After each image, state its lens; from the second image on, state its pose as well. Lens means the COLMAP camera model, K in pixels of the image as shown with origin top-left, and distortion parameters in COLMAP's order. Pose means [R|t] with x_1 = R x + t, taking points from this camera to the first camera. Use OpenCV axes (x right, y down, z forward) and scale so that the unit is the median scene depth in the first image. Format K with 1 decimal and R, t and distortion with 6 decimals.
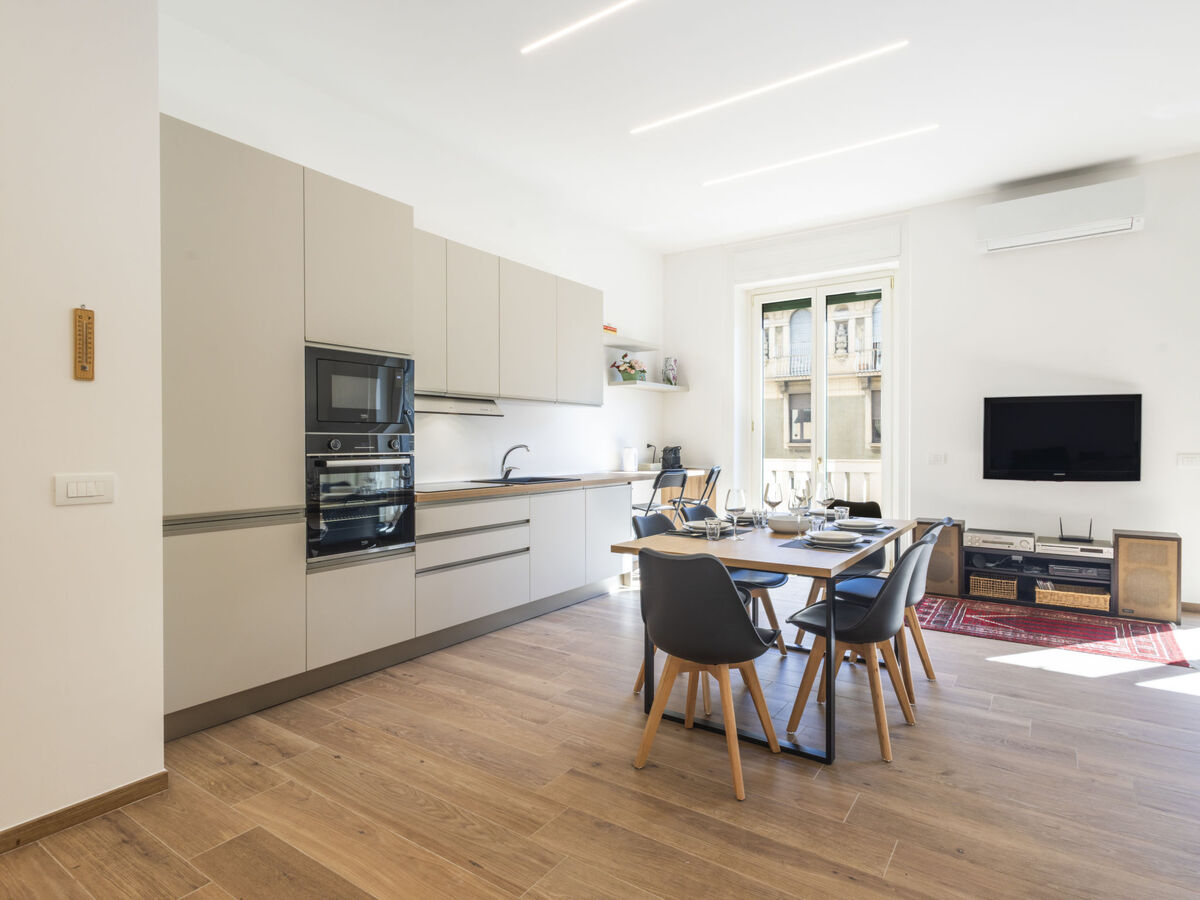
lens RADIAL K [[638.8, 0, 634.3], [0, 638.8, 451.5], [0, 0, 1]] dist [0.003772, 0.000160]
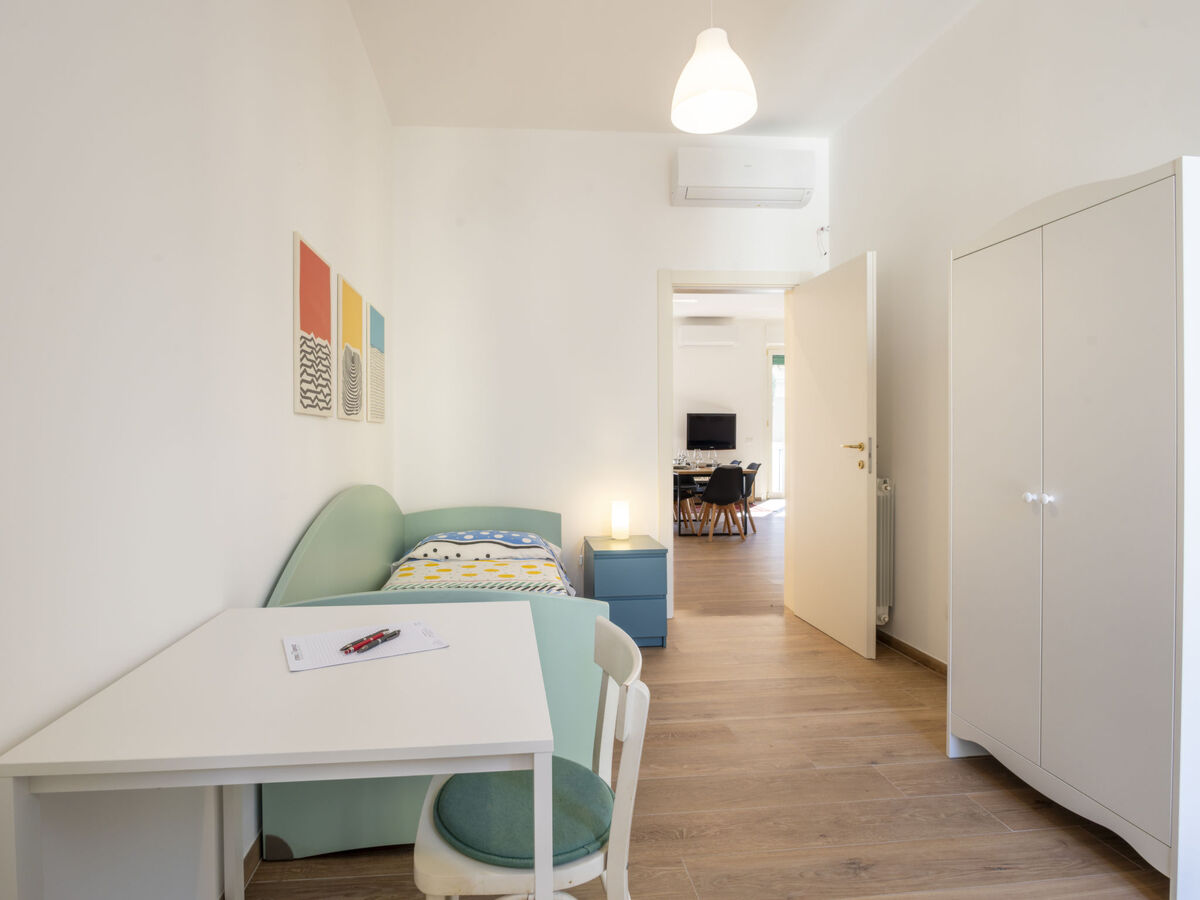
lens RADIAL K [[645.3, 0, 588.4], [0, 645.3, 437.7], [0, 0, 1]] dist [0.003230, -0.000128]
pose [[0.758888, -0.003353, 0.651213, -1.306779], [0.008451, 0.999953, -0.004700, 0.010107], [-0.651167, 0.009070, 0.758880, -0.535233]]
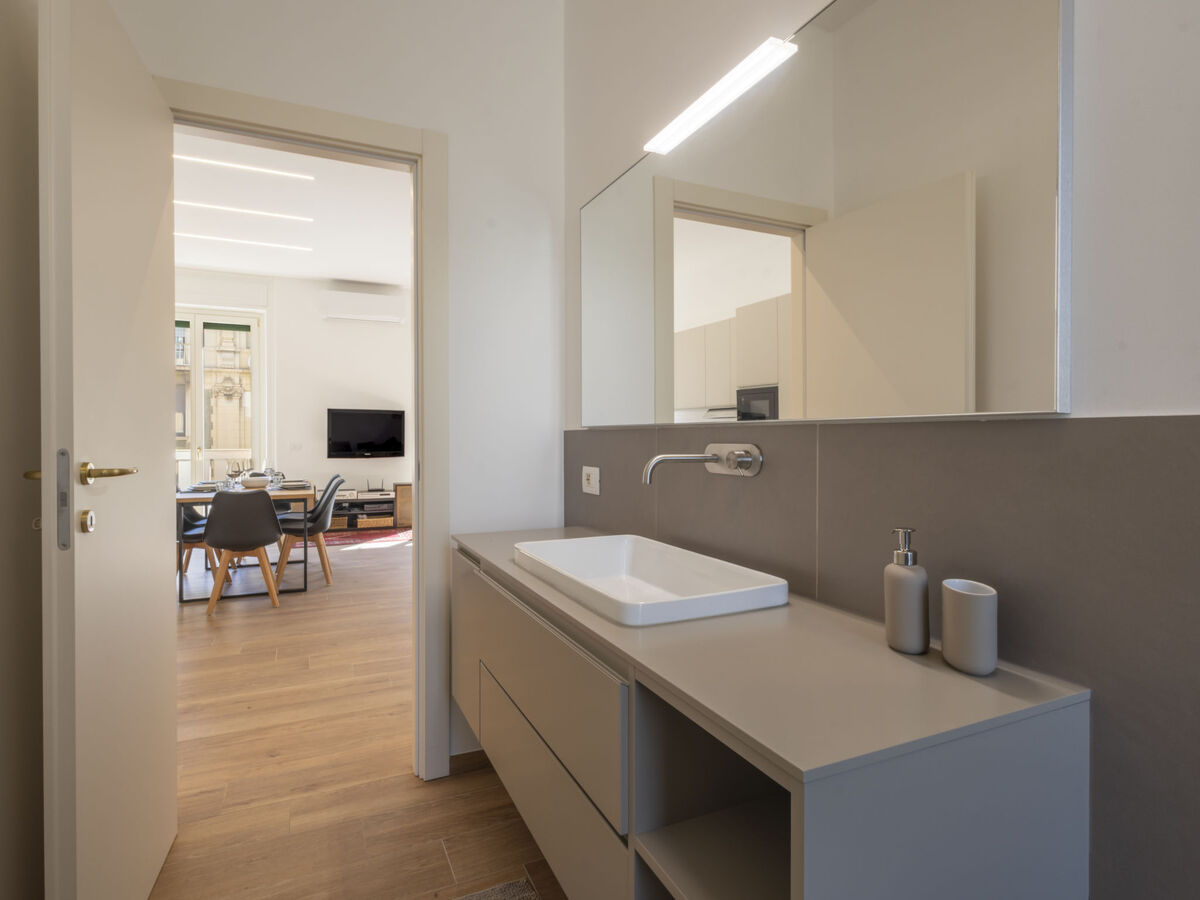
lens RADIAL K [[631.4, 0, 594.3], [0, 631.4, 436.5], [0, 0, 1]] dist [0.003422, 0.000104]
pose [[0.522969, 0.004223, 0.852341, -0.523612], [0.010046, 0.999888, -0.011118, 0.013740], [-0.852292, 0.014377, 0.522868, -0.470072]]
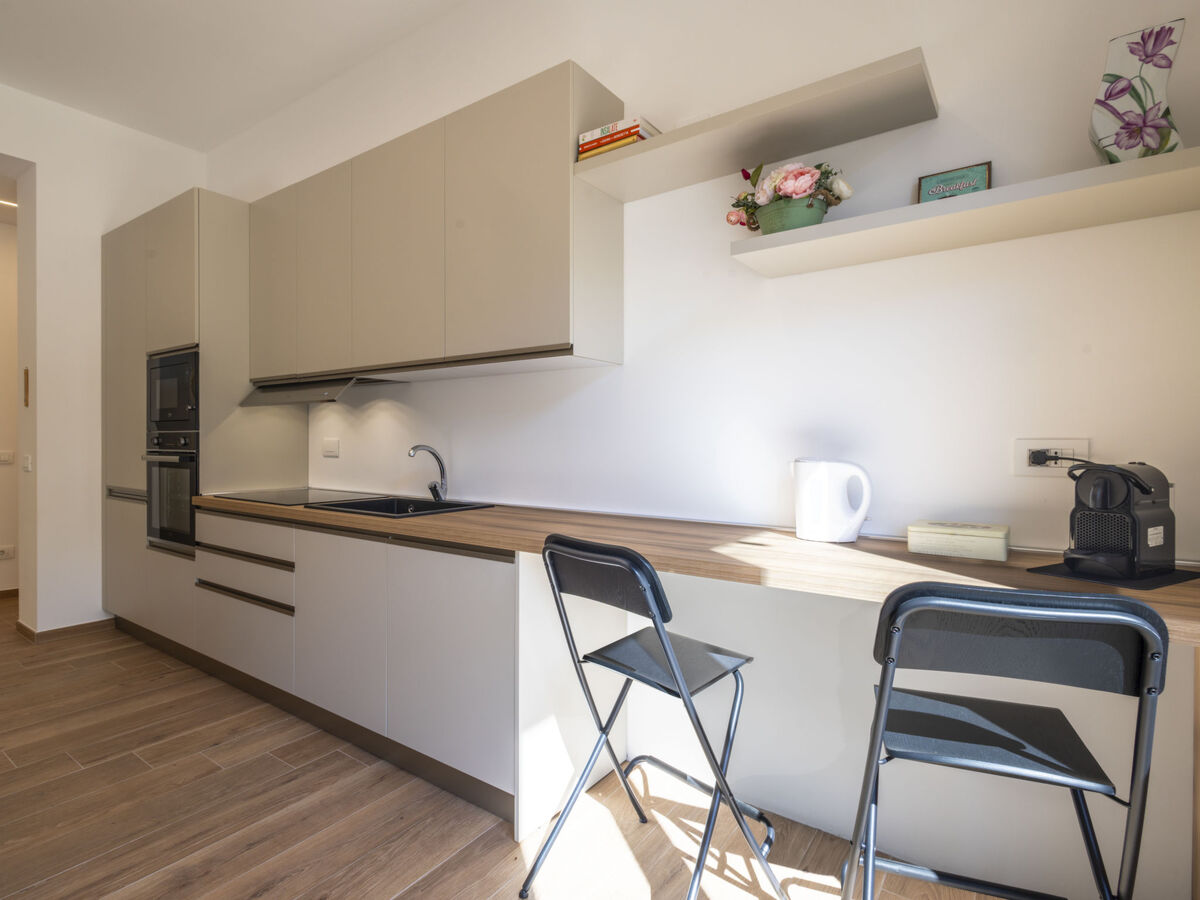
lens RADIAL K [[618.2, 0, 596.6], [0, 618.2, 453.9], [0, 0, 1]] dist [-0.004876, -0.001298]
pose [[-0.046774, 0.019448, -0.998716, 0.398099], [-0.018292, 0.999626, 0.020322, -0.017265], [0.998738, 0.019219, -0.046401, 1.240111]]
